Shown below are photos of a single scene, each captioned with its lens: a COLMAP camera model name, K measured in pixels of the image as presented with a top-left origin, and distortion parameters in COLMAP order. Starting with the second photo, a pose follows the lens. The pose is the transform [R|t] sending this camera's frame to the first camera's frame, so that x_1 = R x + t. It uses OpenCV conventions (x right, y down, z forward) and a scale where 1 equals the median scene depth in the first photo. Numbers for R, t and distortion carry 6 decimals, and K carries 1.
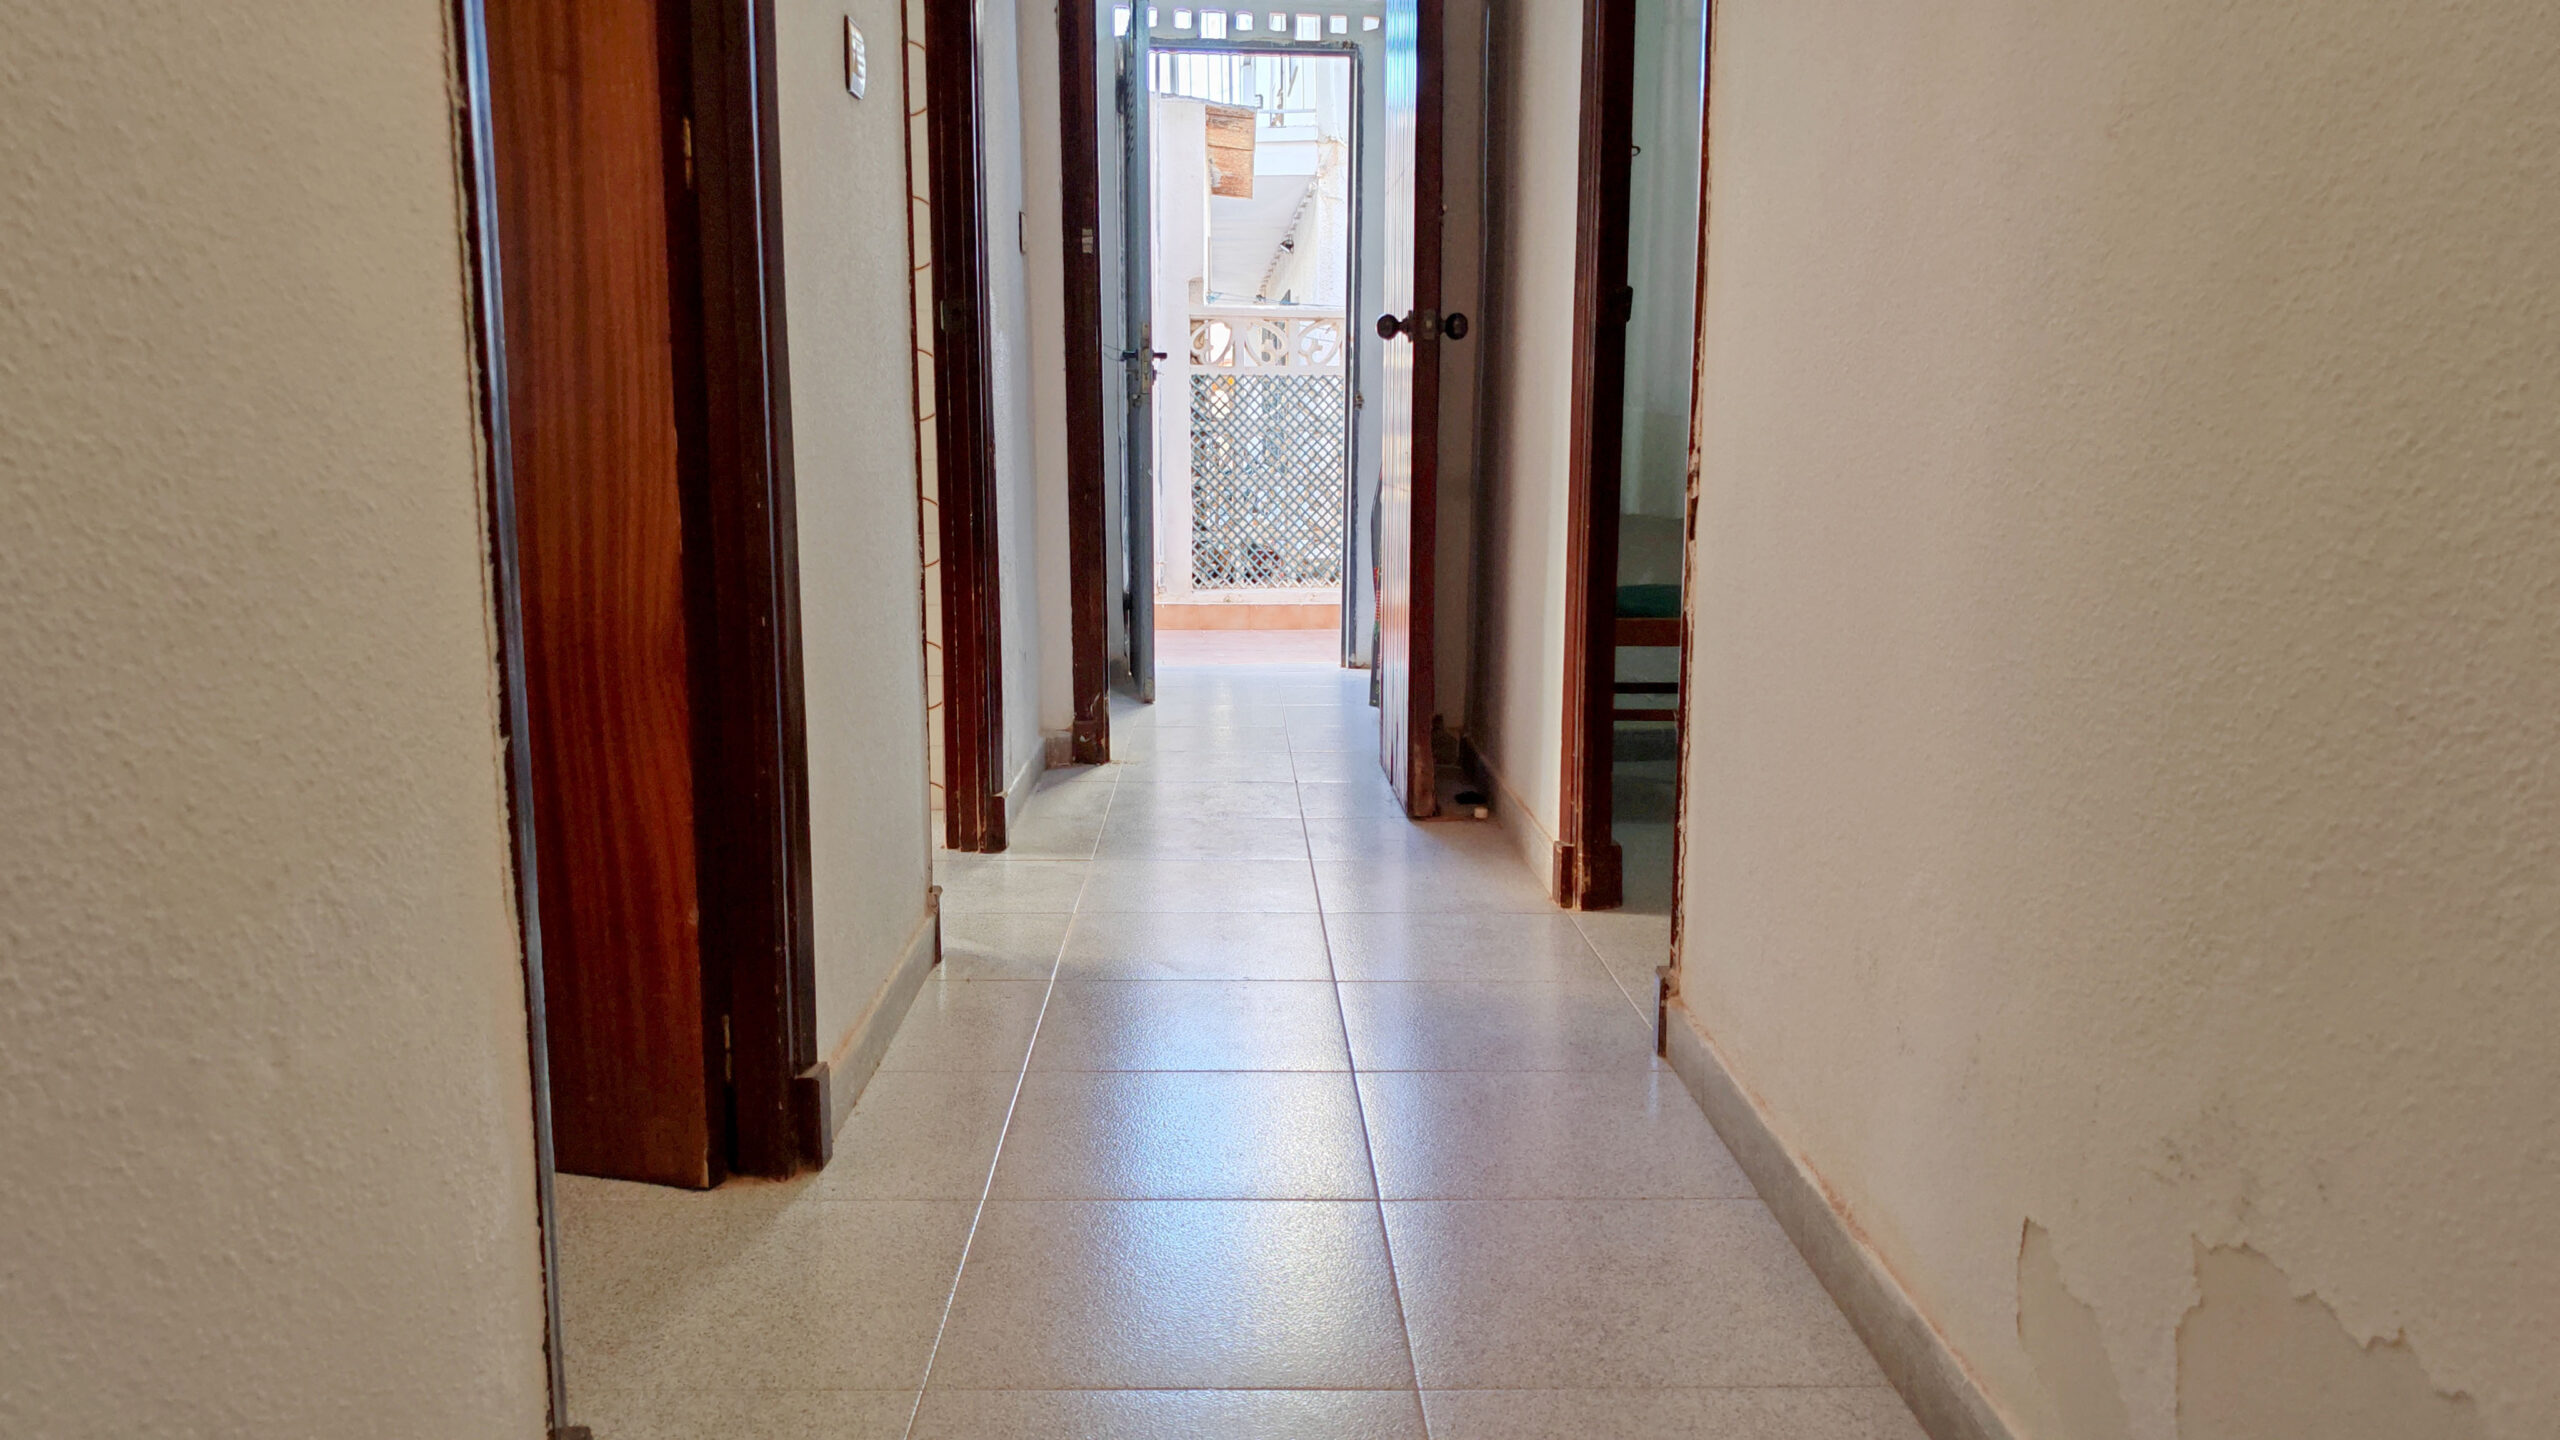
lens RADIAL K [[1929.3, 0, 1280.0], [0, 1929.3, 720.0], [0, 0, 1]] dist [0.013317, 0.001702]
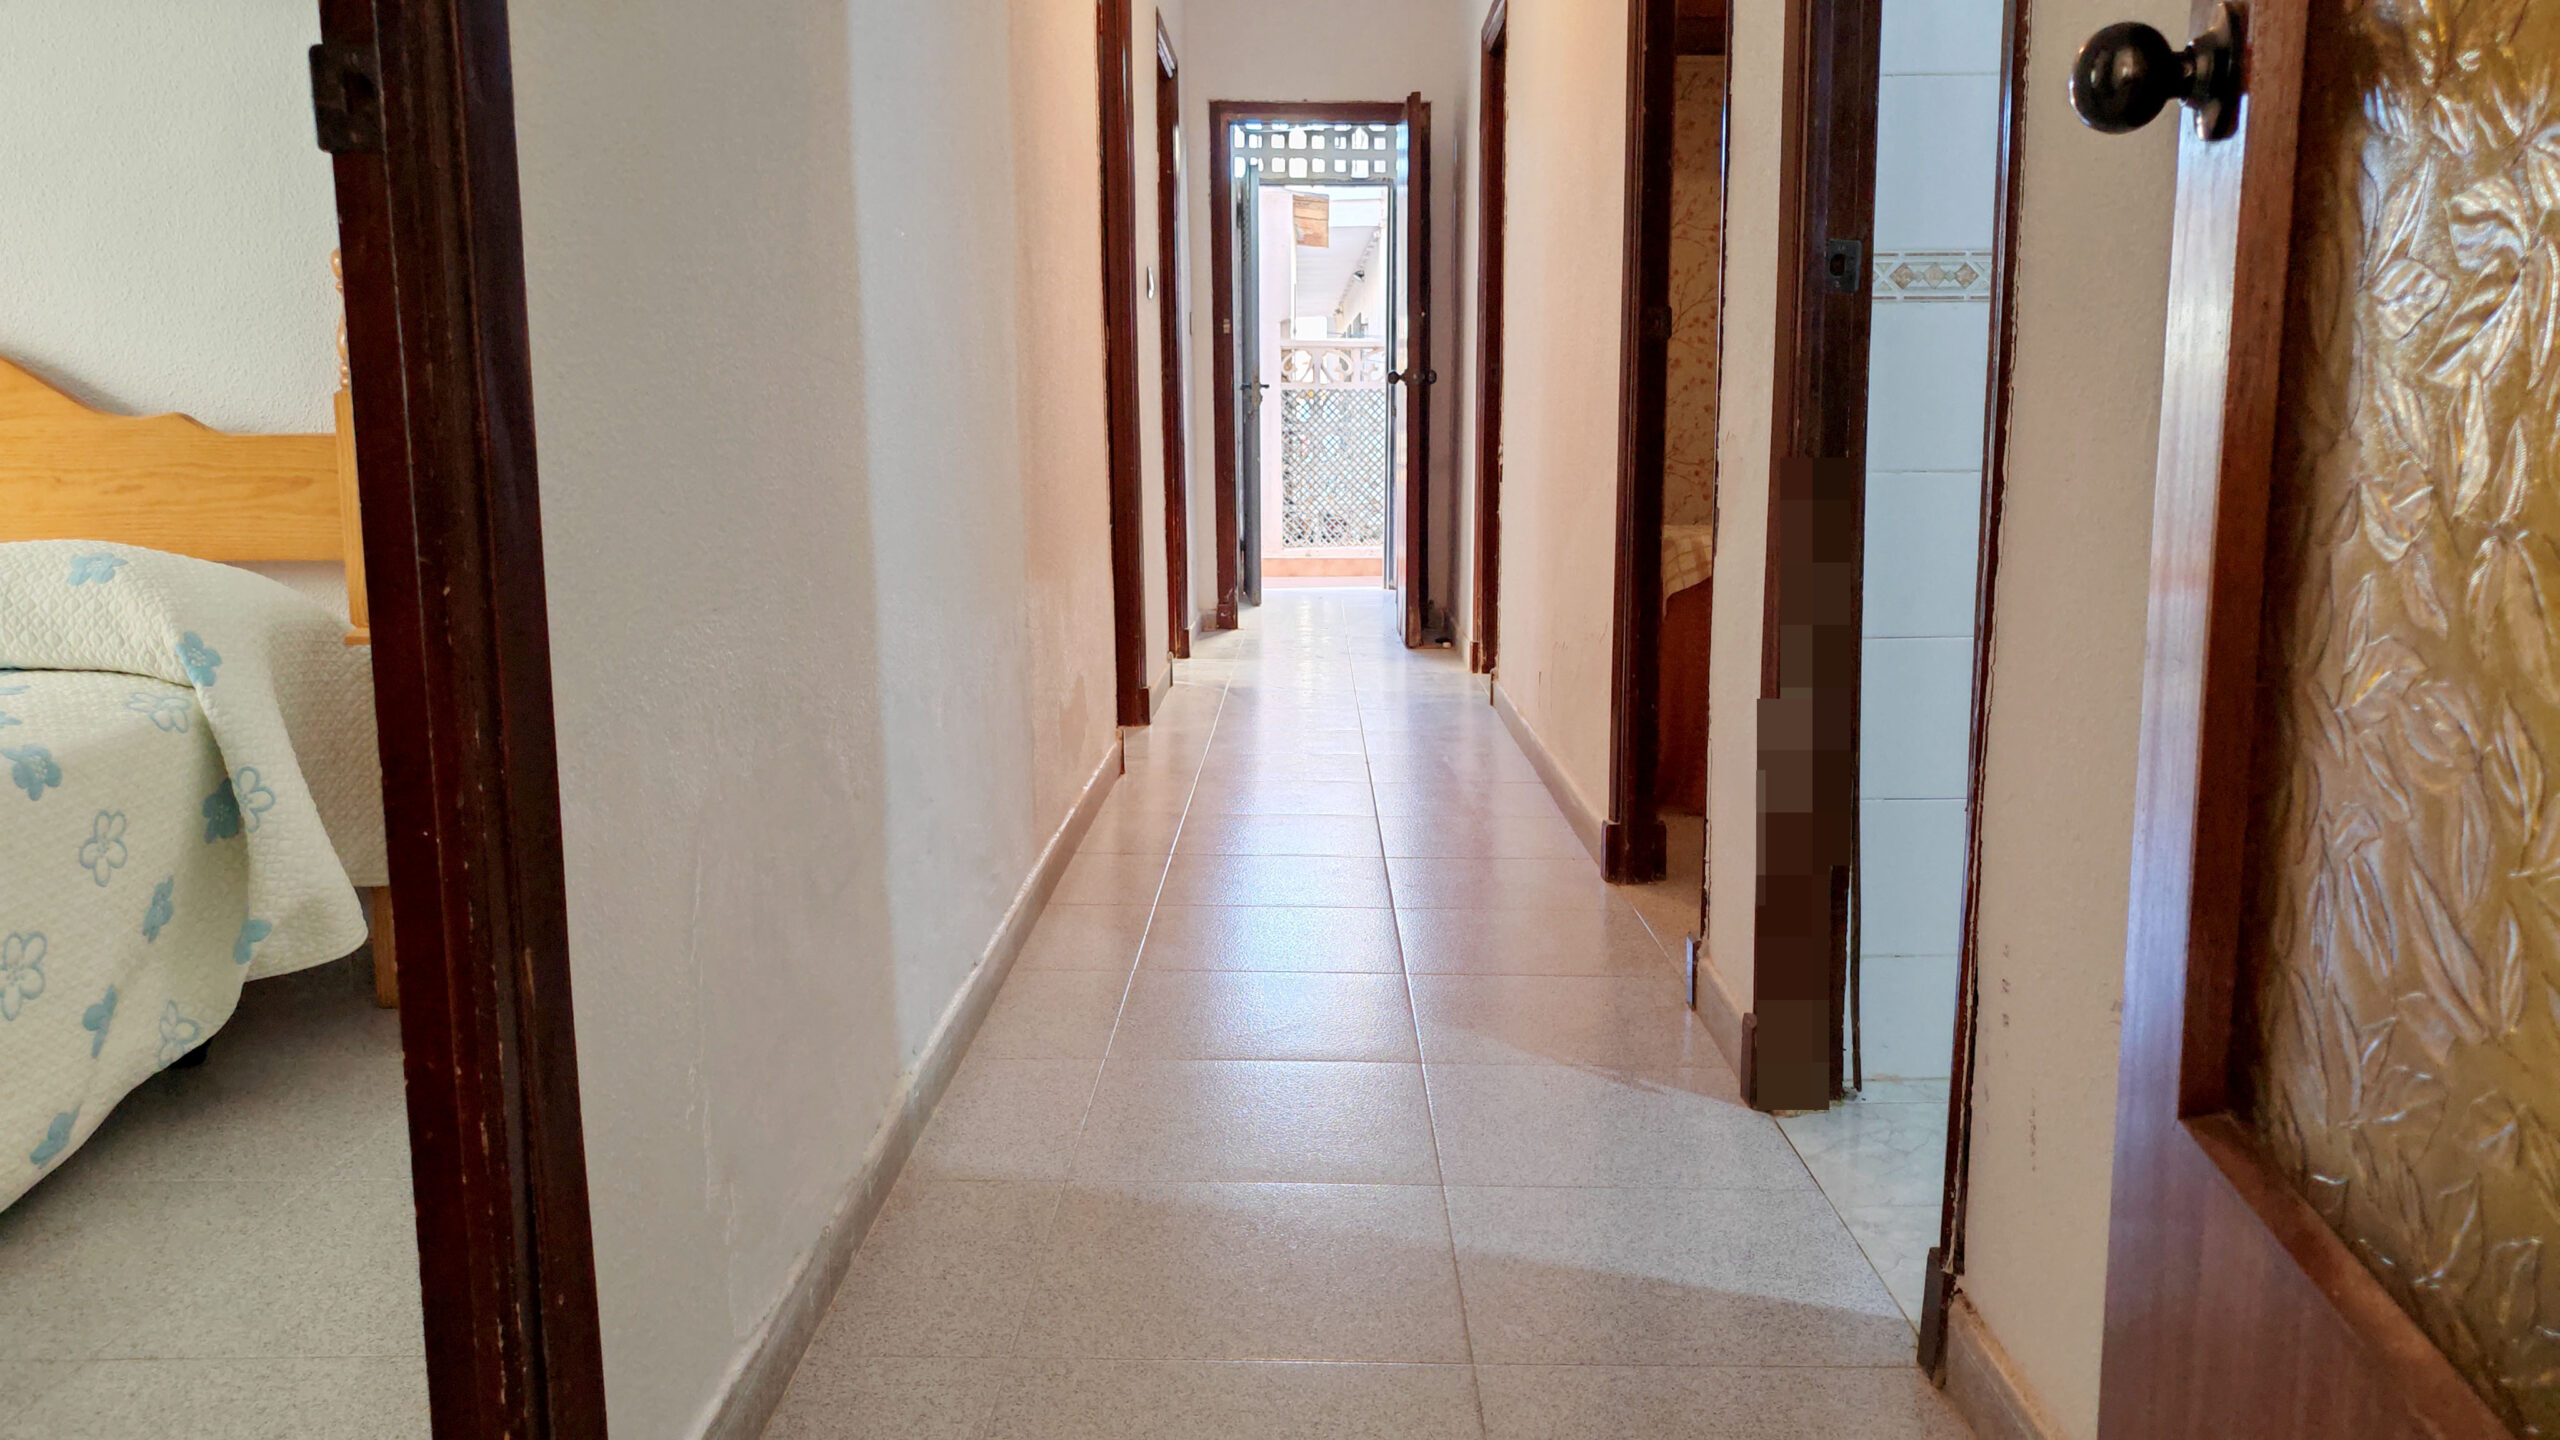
lens RADIAL K [[1929.3, 0, 1280.0], [0, 1929.3, 720.0], [0, 0, 1]] dist [0.013317, 0.001702]
pose [[0.999047, -0.000674, -0.043634, 0.017366], [0.000826, 0.999994, 0.003453, 0.072187], [0.043632, -0.003486, 0.999042, -0.526810]]
